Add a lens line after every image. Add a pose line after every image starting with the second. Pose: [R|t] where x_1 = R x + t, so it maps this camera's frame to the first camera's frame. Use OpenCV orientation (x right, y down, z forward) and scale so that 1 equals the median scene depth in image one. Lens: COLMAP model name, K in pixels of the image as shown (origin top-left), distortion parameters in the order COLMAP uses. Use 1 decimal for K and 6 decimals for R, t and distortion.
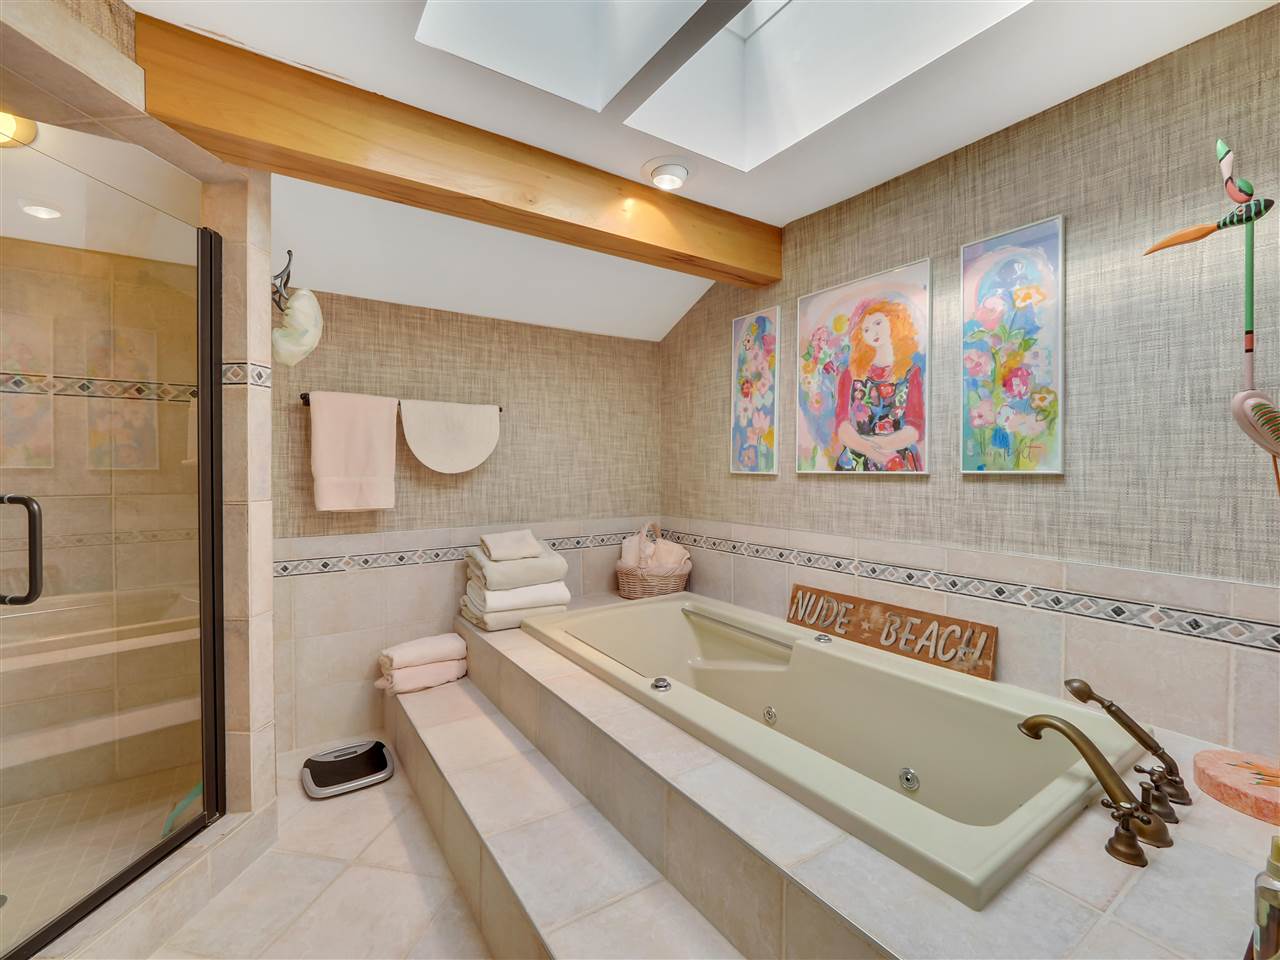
lens RADIAL K [[557.2, 0, 632.8], [0, 557.2, 474.8], [0, 0, 1]] dist [-0.007224, -0.000714]
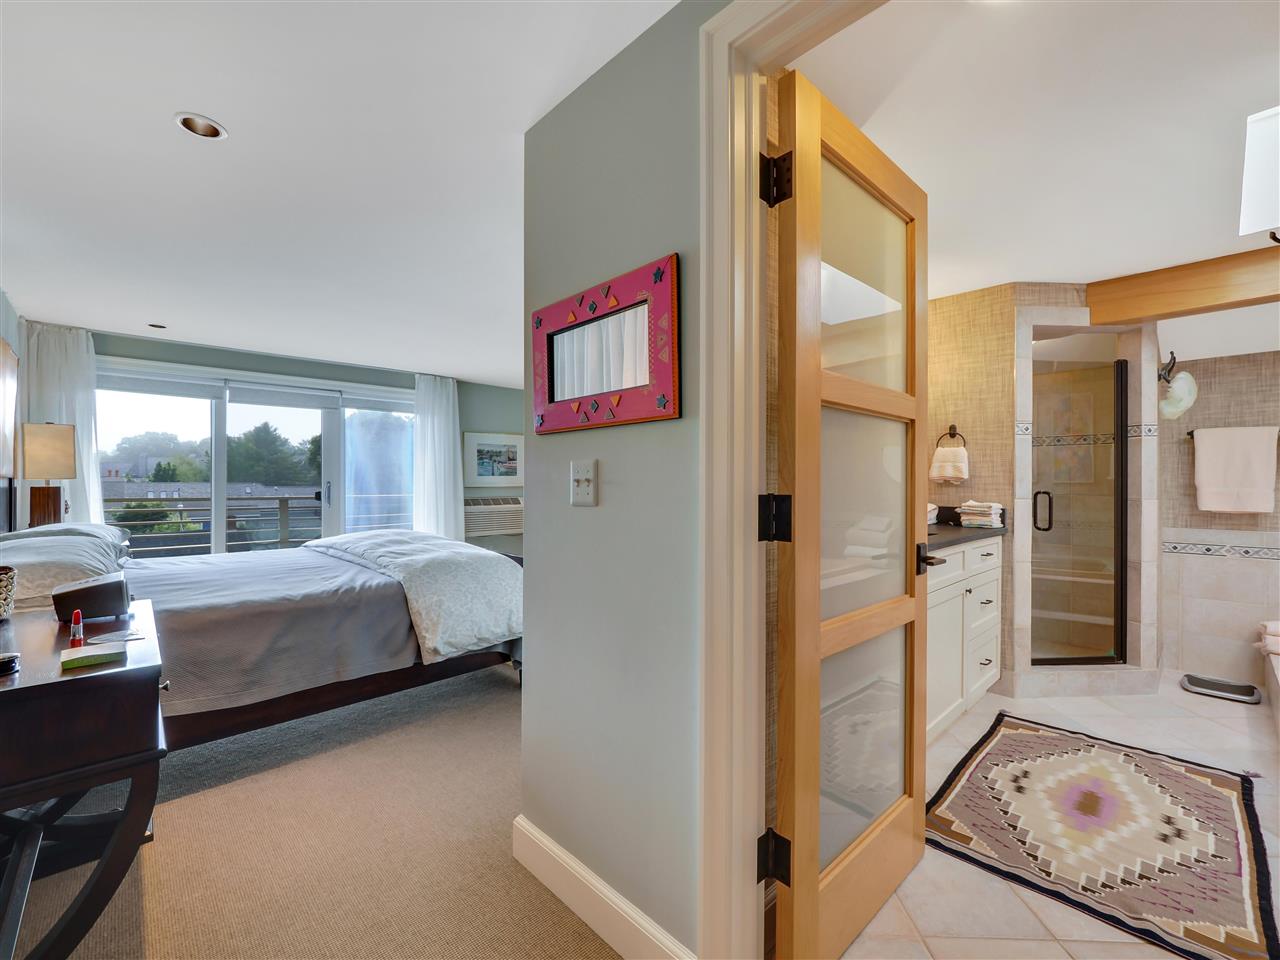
lens RADIAL K [[551.6, 0, 644.6], [0, 551.6, 480.1], [0, 0, 1]] dist [-0.037658, 0.013629]
pose [[0.173173, -0.002266, -0.984889, 0.557728], [-0.013277, 0.999901, -0.004635, 0.010154], [0.984802, 0.013879, 0.173125, -0.666229]]
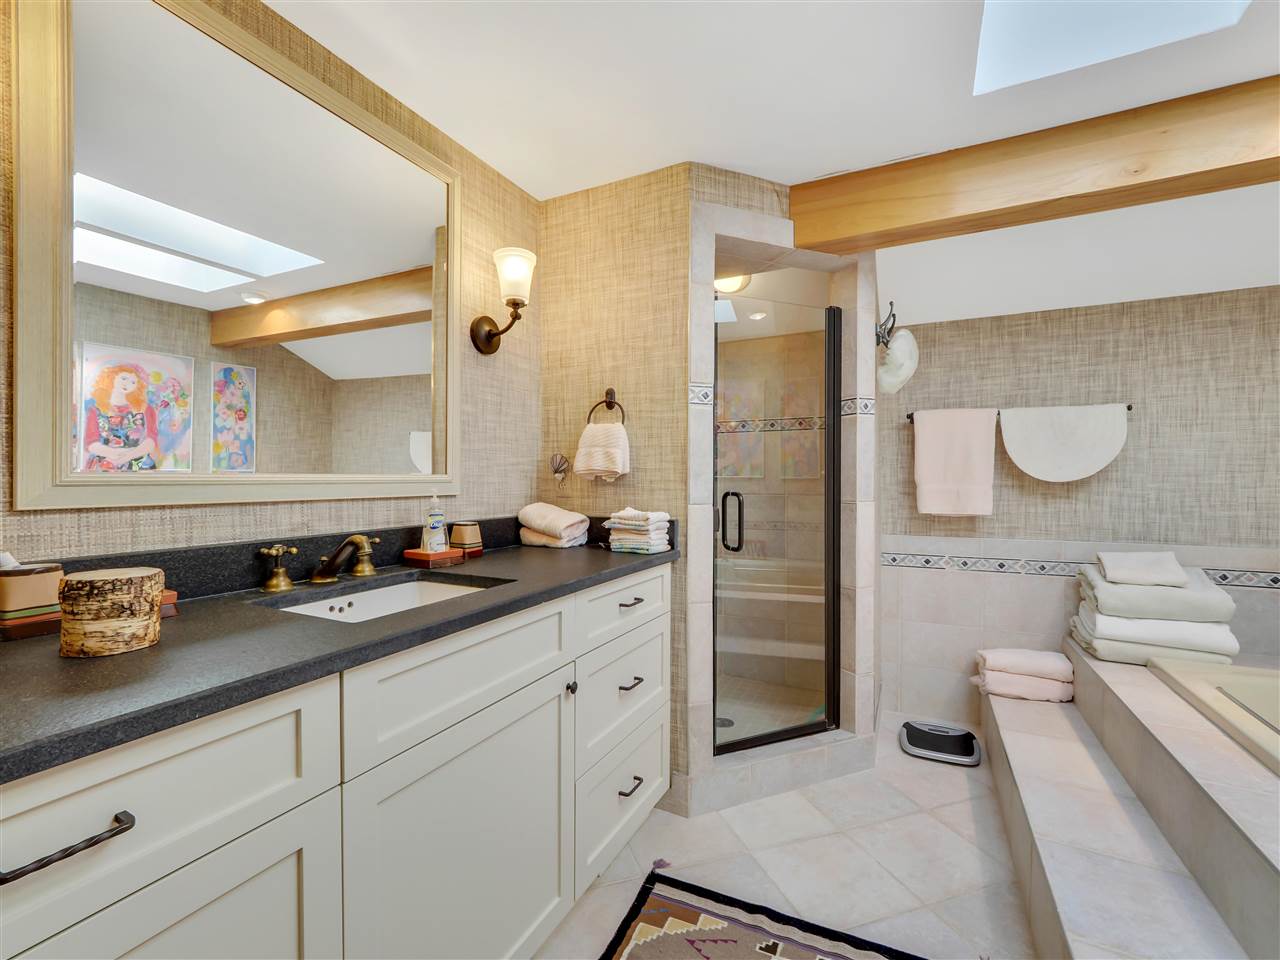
lens RADIAL K [[550.5, 0, 631.7], [0, 550.5, 482.5], [0, 0, 1]] dist [-0.003865, -0.000106]
pose [[0.483262, 0.006783, -0.875450, 0.144334], [-0.009220, 0.999954, 0.002659, 0.002484], [0.875427, 0.006787, 0.483302, -0.081415]]
